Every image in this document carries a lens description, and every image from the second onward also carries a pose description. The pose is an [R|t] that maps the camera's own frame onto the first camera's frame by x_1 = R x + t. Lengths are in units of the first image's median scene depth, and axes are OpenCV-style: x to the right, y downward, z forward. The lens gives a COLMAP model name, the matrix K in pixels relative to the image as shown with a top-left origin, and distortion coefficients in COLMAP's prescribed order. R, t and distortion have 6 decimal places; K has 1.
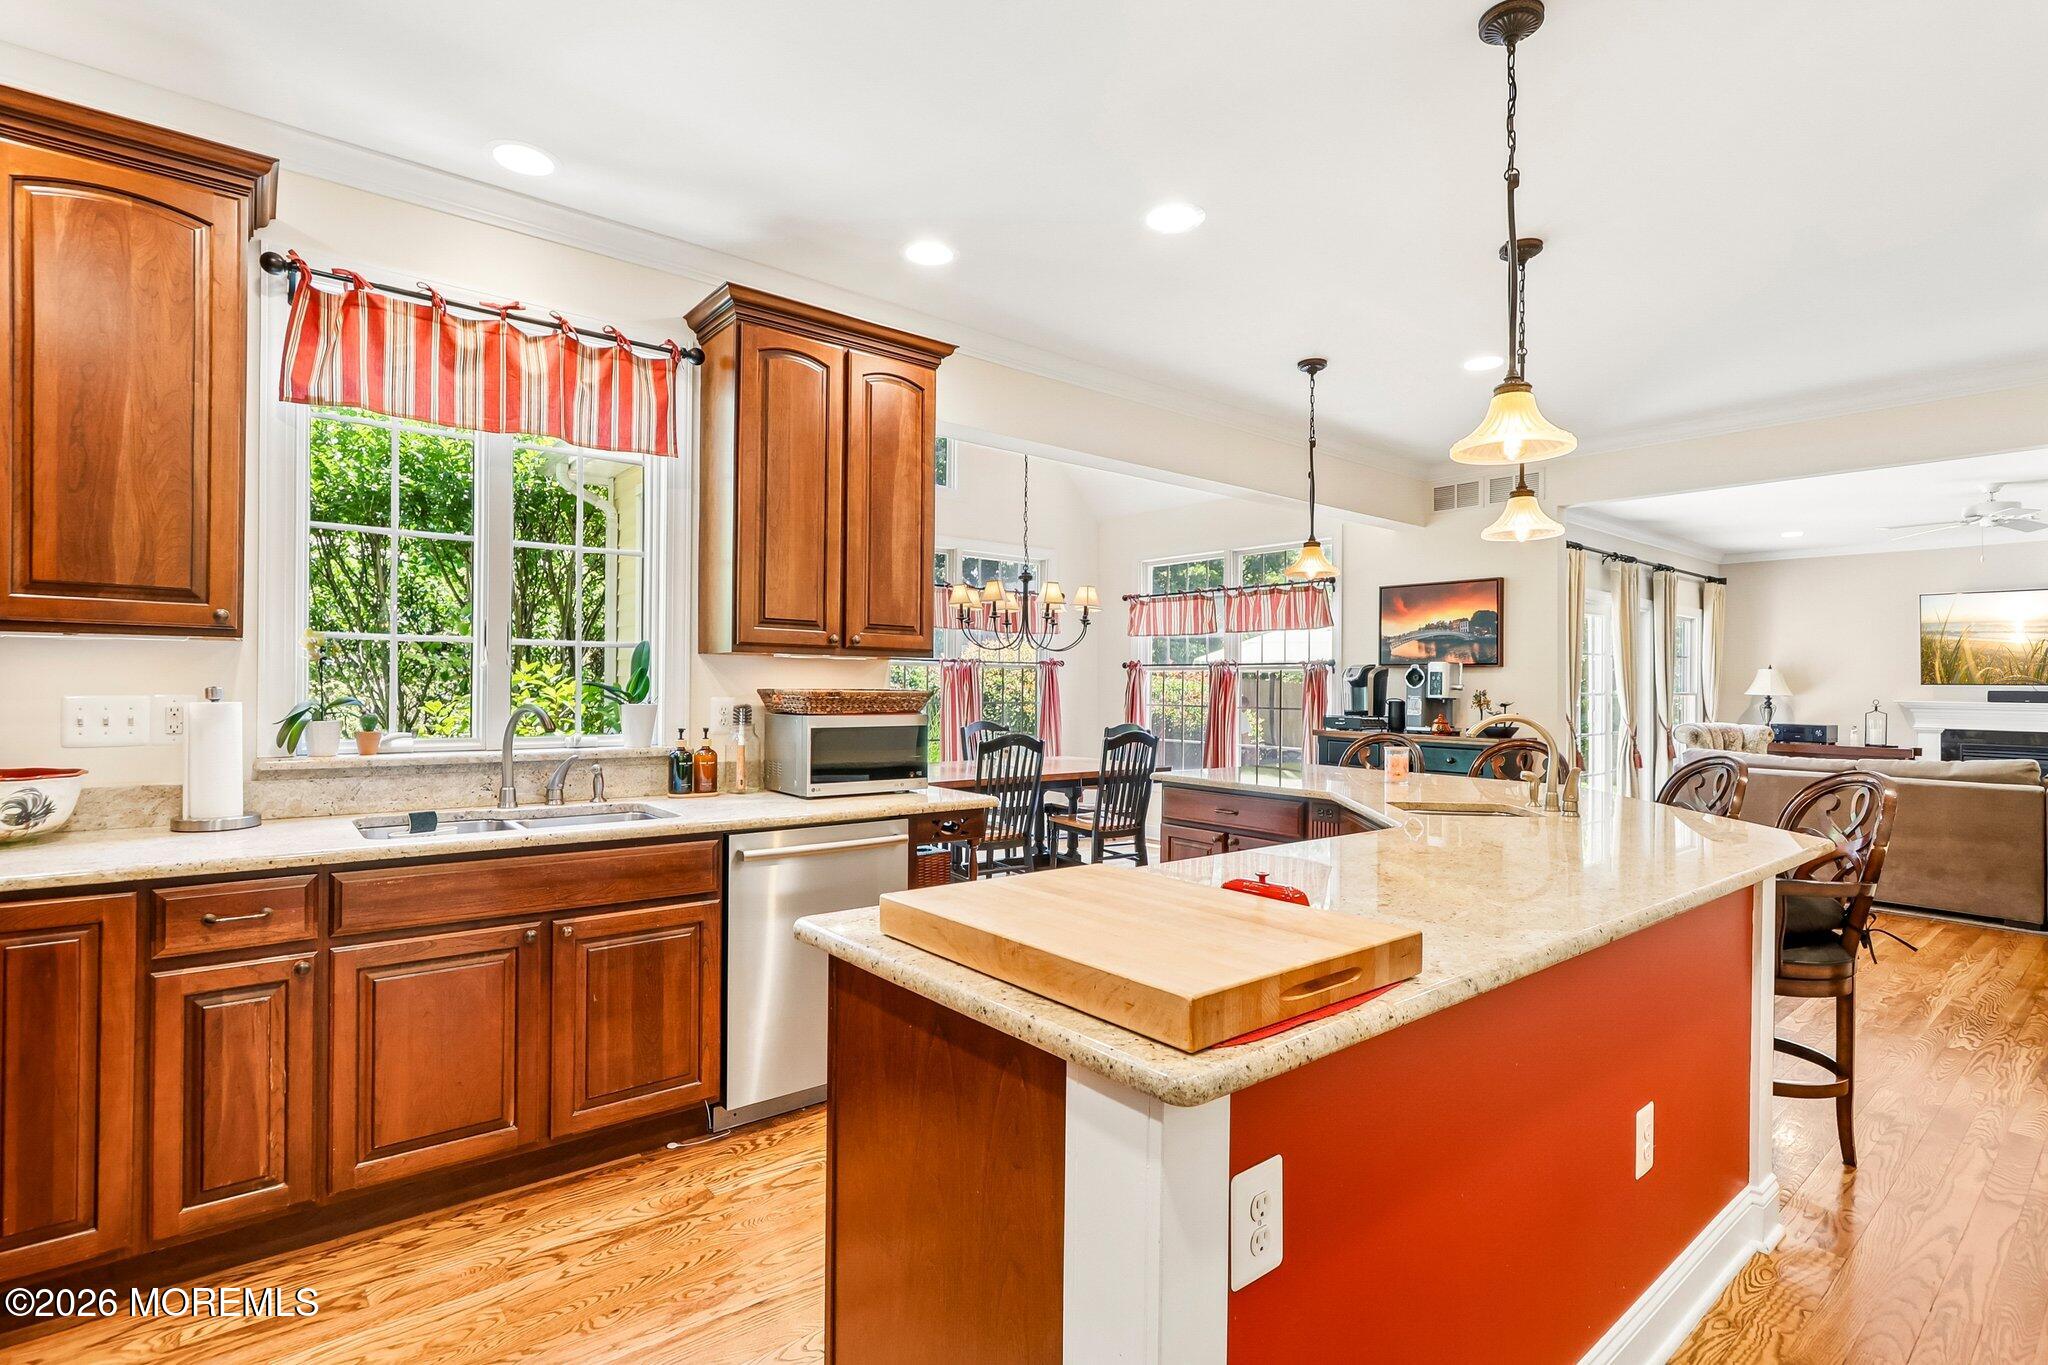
lens RADIAL K [[938.2, 0, 1014.4], [0, 938.2, 678.5], [0, 0, 1]] dist [-0.017692, 0.002185]
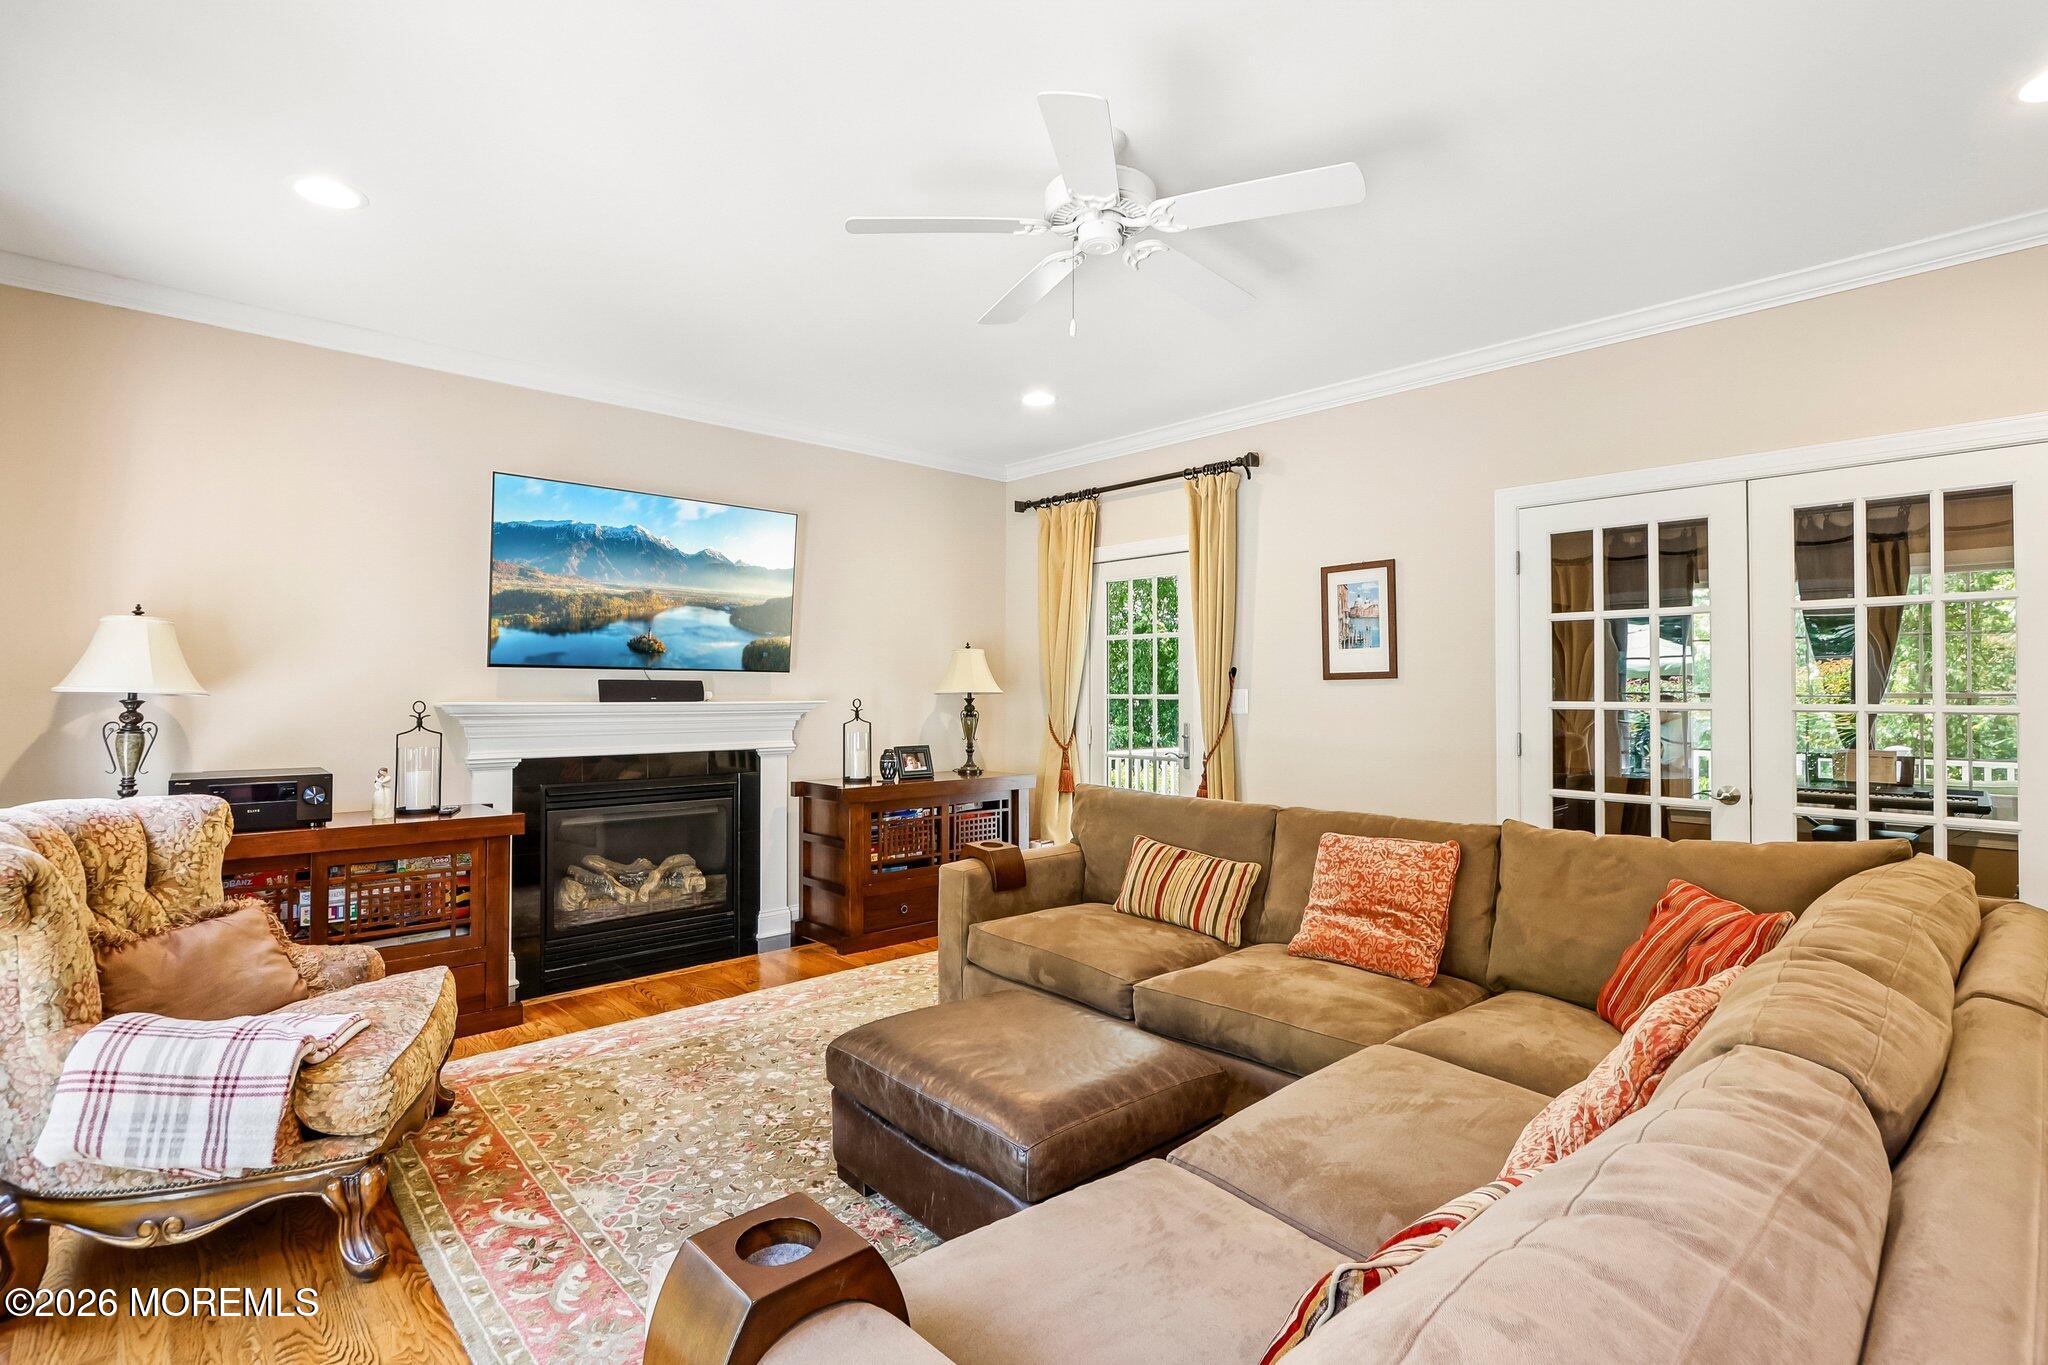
lens RADIAL K [[938.2, 0, 1035.8], [0, 938.2, 681.8], [0, 0, 1]] dist [-0.017692, 0.002185]
pose [[-0.094502, -0.001635, 0.995523, 0.681936], [-0.011978, 0.999928, 0.000505, 0.014813], [-0.995453, -0.011876, -0.094515, 1.087260]]
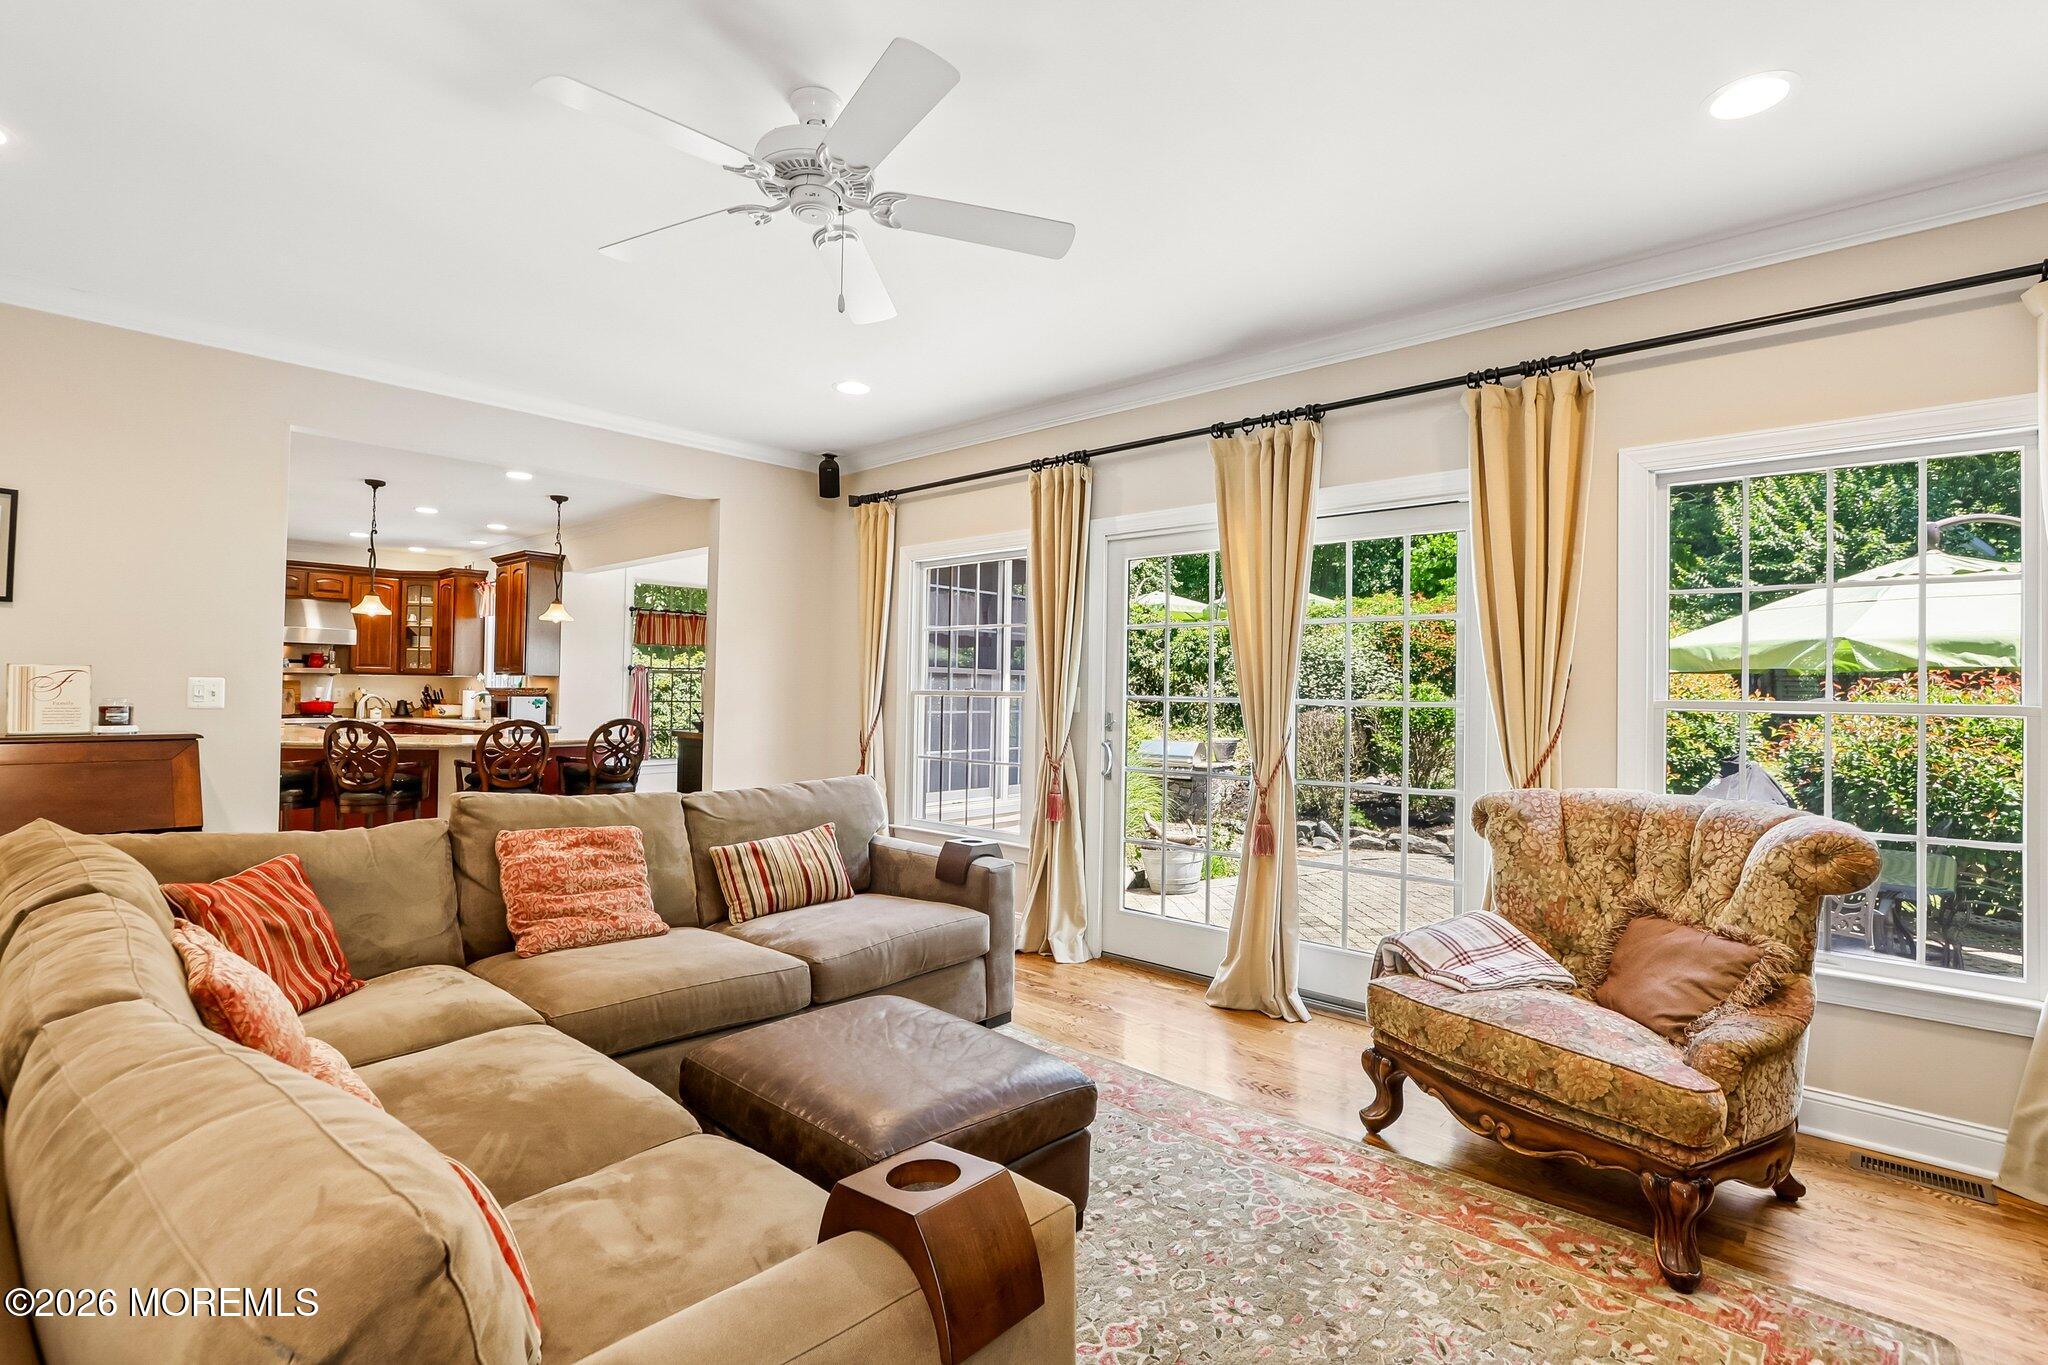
lens RADIAL K [[973.8, 0, 979.9], [0, 973.8, 678.9], [0, 0, 1]] dist [-0.002082, -0.000777]
pose [[0.123586, -0.020379, -0.992125, 1.464655], [-0.003027, 0.999777, -0.020913, 0.022220], [0.992329, 0.005587, 0.123497, 1.043184]]
